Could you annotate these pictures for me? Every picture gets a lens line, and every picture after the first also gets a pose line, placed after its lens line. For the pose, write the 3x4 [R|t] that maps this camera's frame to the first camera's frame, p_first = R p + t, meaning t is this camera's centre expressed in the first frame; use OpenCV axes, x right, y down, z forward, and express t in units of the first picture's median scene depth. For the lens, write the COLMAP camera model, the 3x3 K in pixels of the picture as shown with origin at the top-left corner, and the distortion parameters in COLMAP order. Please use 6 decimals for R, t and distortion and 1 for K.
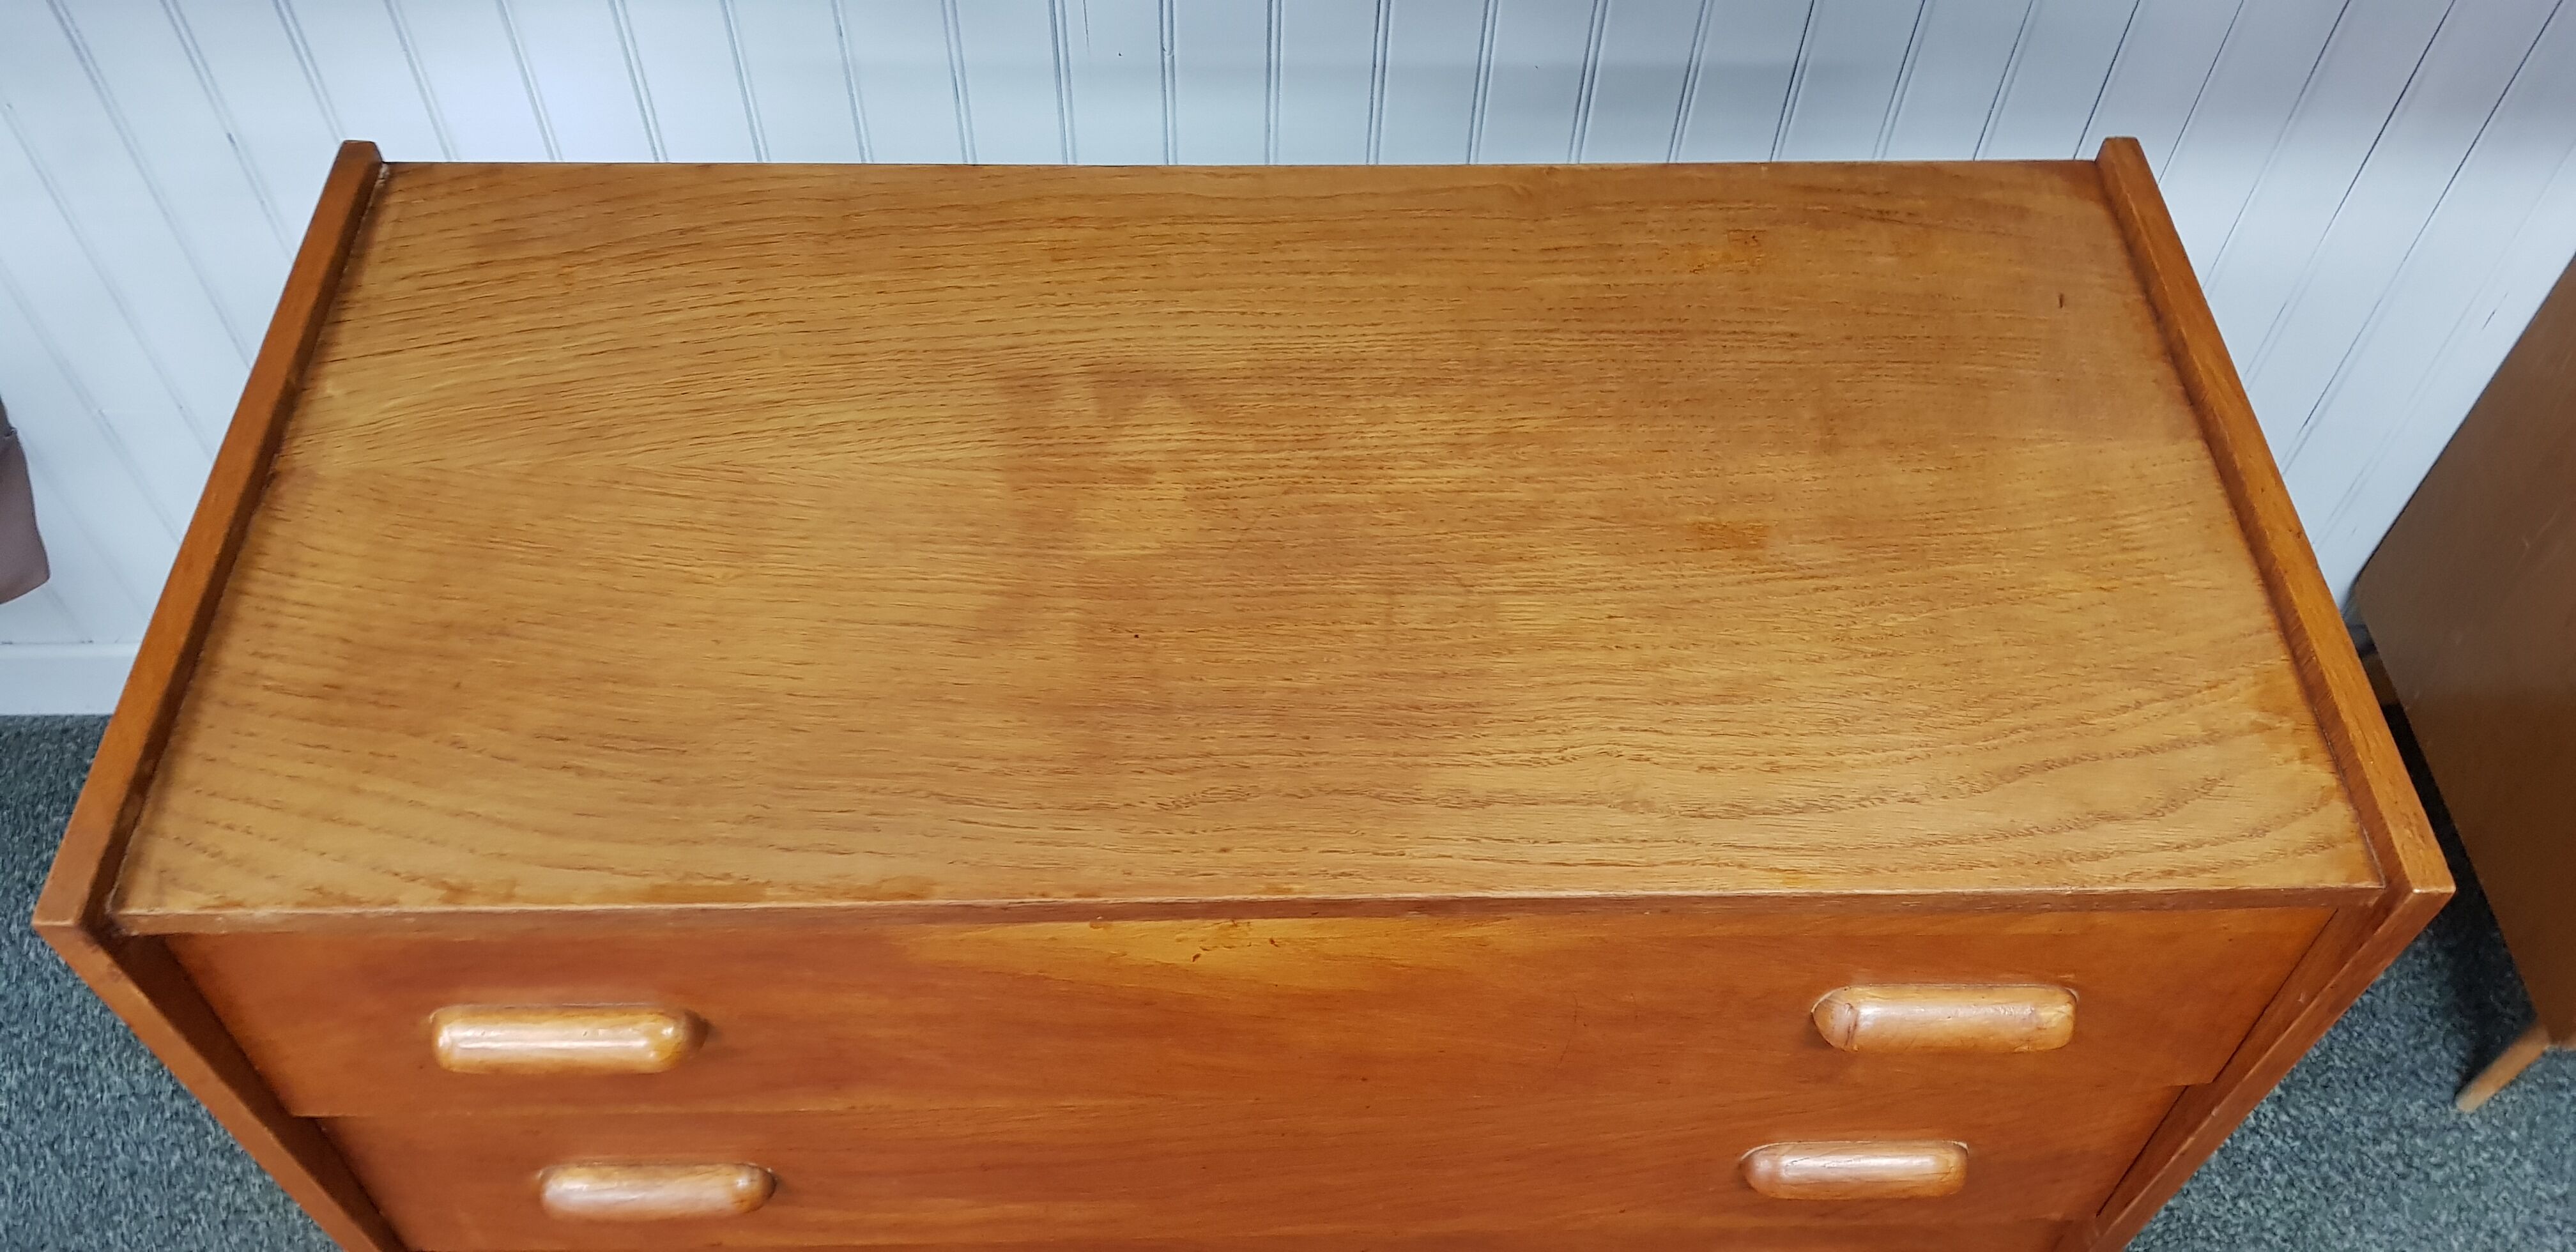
lens RADIAL K [[1969.8, 0, 1300.3], [0, 1969.8, 634.7], [0, 0, 1]] dist [0.054255, -0.087996]
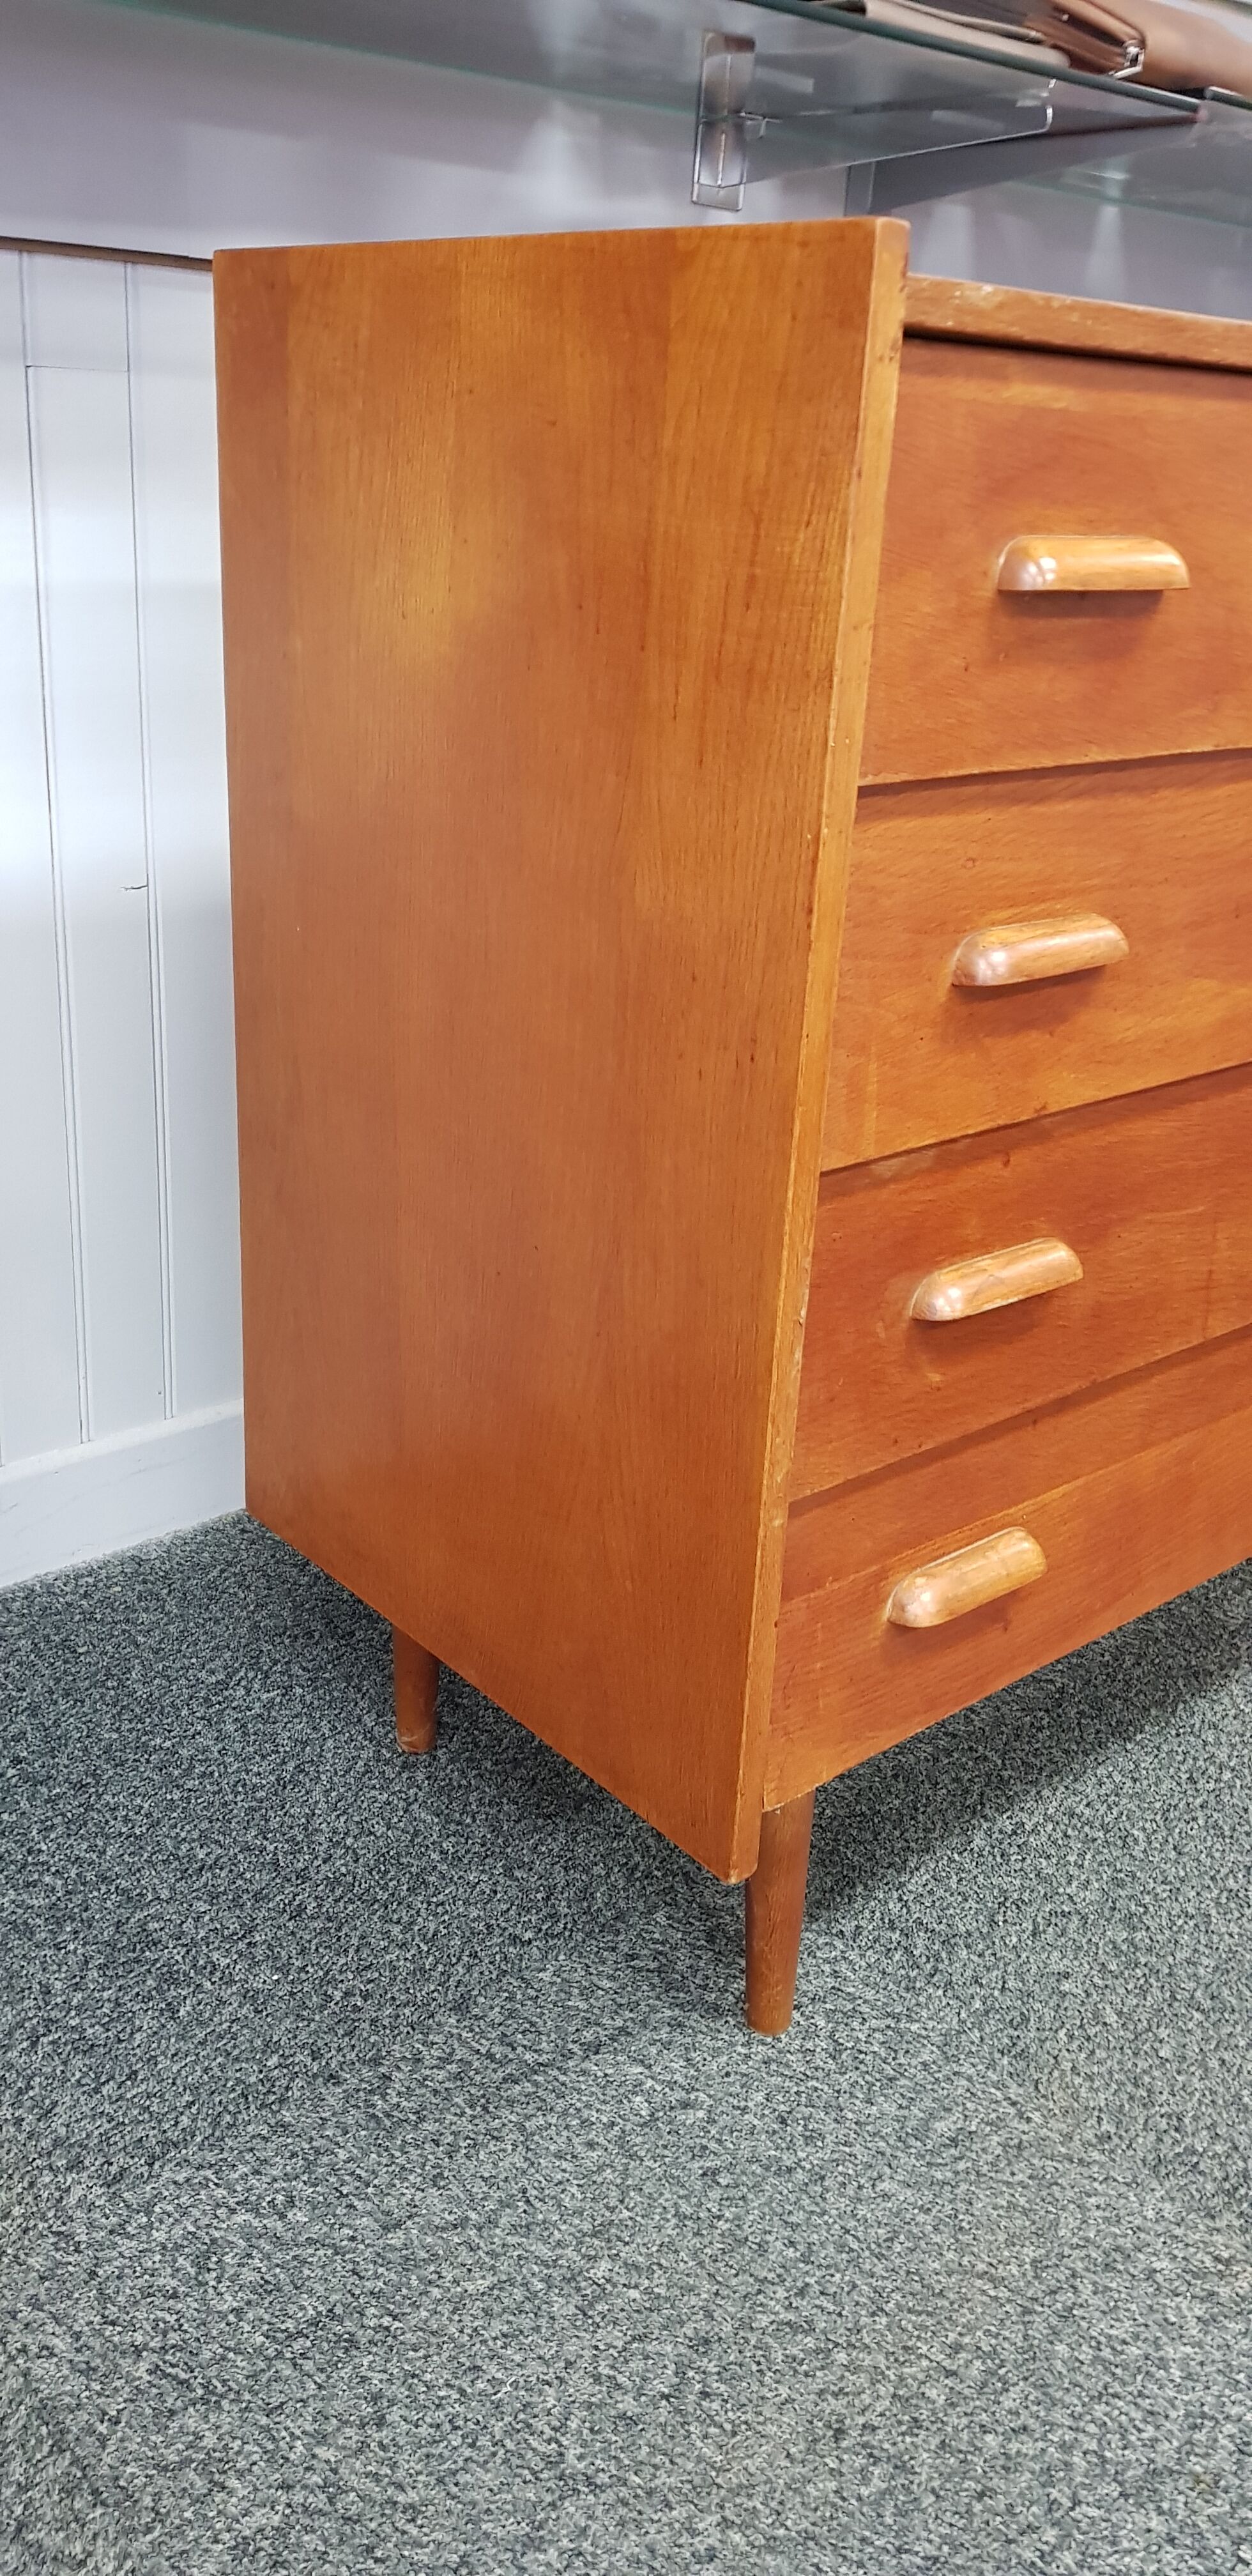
lens RADIAL K [[1969.8, 0, 601.6], [0, 1969.8, 1291.1], [0, 0, 1]] dist [0.054255, -0.087996]
pose [[0.777796, -0.229779, 0.585009, -1.149508], [0.475767, 0.823465, -0.309113, 0.643026], [-0.410707, 0.518755, 0.749809, 0.515337]]
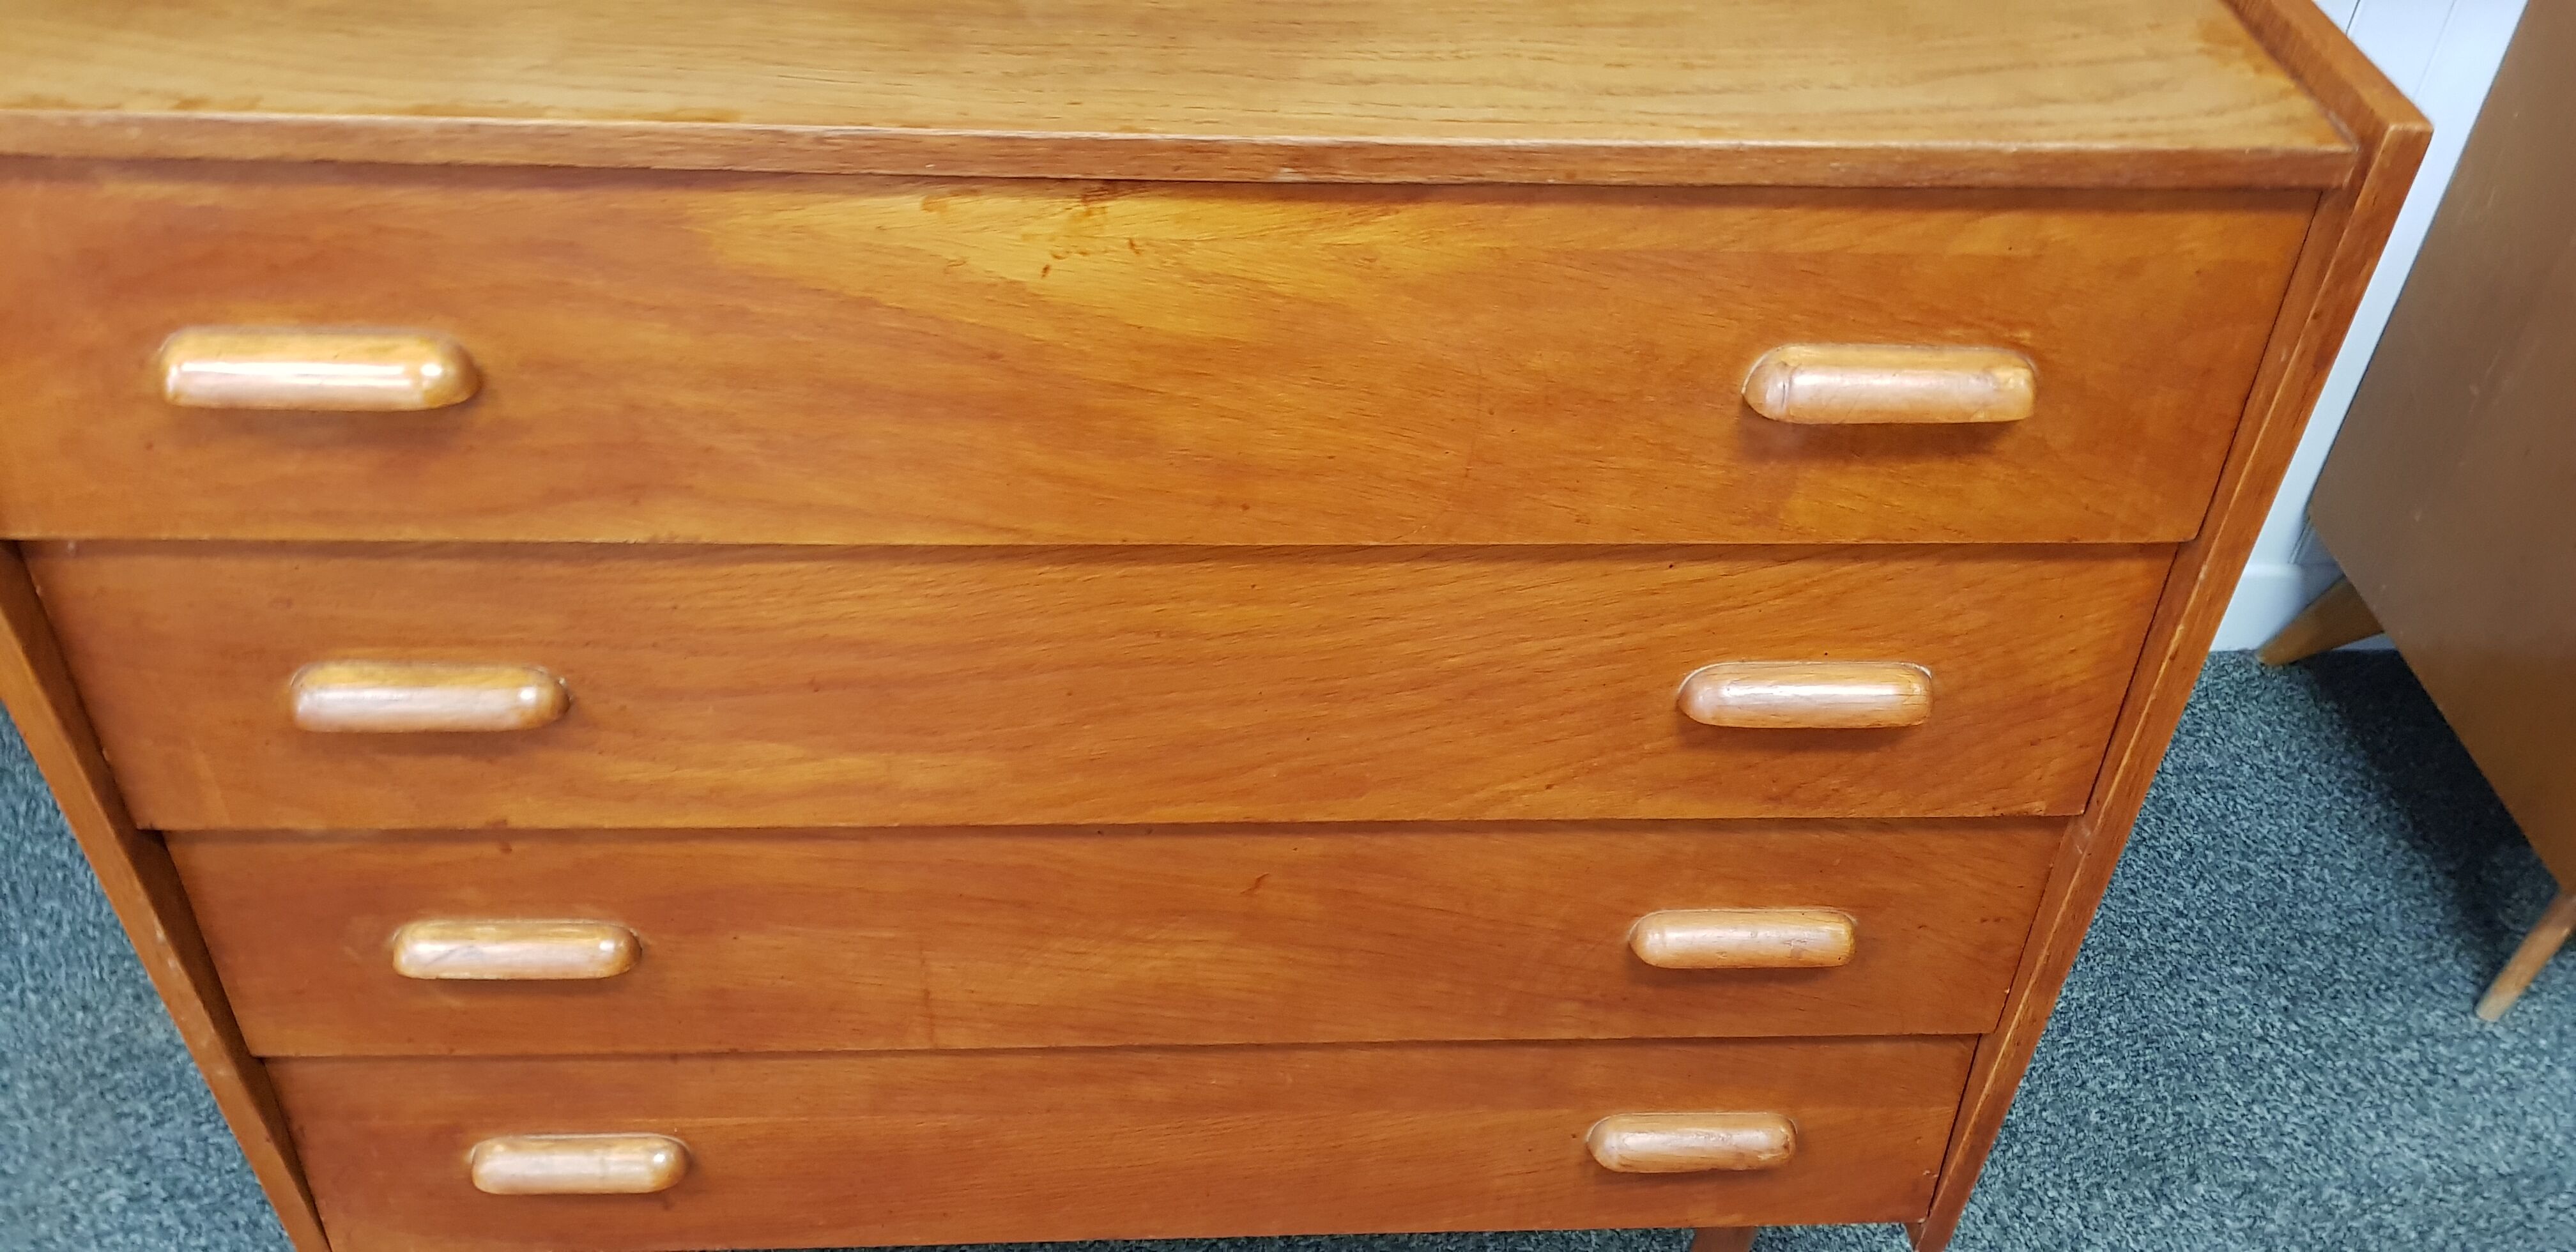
lens RADIAL K [[1969.8, 0, 1321.8], [0, 1969.8, 619.7], [0, 0, 1]] dist [0.054255, -0.087996]
pose [[0.999597, 0.000275, 0.028402, 0.042111], [0.005478, 0.979311, -0.202289, 0.456136], [-0.027870, 0.202363, 0.978914, 0.150147]]
